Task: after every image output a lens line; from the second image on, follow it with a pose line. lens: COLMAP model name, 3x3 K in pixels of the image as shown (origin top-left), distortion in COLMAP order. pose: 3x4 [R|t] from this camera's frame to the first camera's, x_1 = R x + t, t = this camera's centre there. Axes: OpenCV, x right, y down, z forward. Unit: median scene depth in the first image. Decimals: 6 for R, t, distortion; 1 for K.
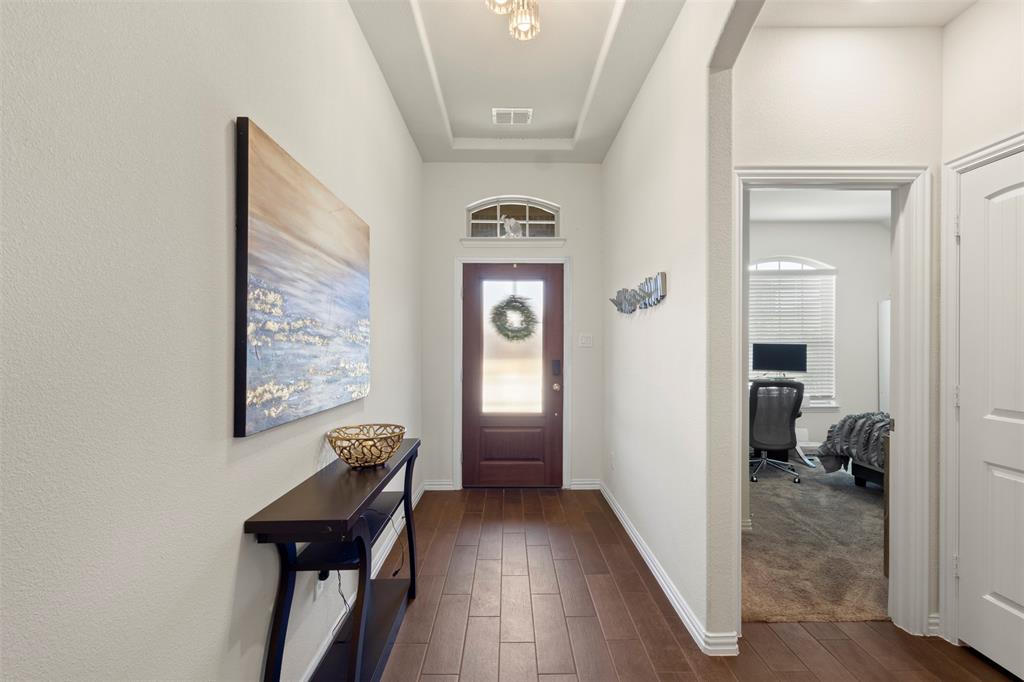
lens RADIAL K [[474.5, 0, 512.0], [0, 474.5, 341.0], [0, 0, 1]] dist [0.003596, 0.001568]
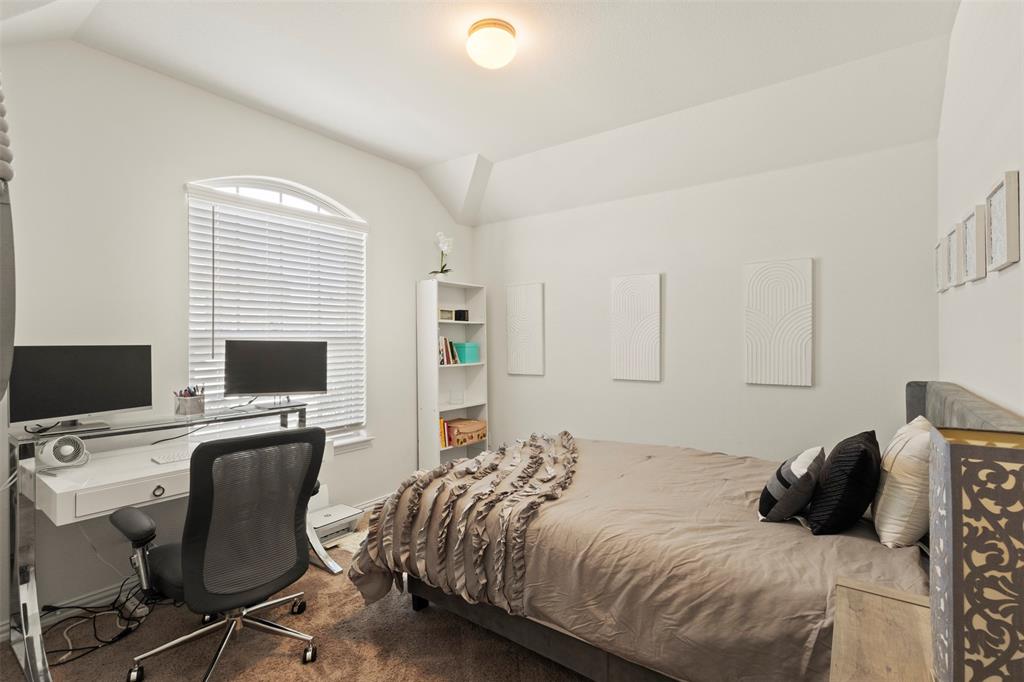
lens RADIAL K [[474.5, 0, 512.0], [0, 474.5, 341.0], [0, 0, 1]] dist [0.003596, 0.001568]
pose [[0.588121, -0.002692, 0.808768, 0.357746], [-0.006164, 0.999950, 0.007811, 0.000819], [-0.808749, -0.009579, 0.588076, 0.598221]]
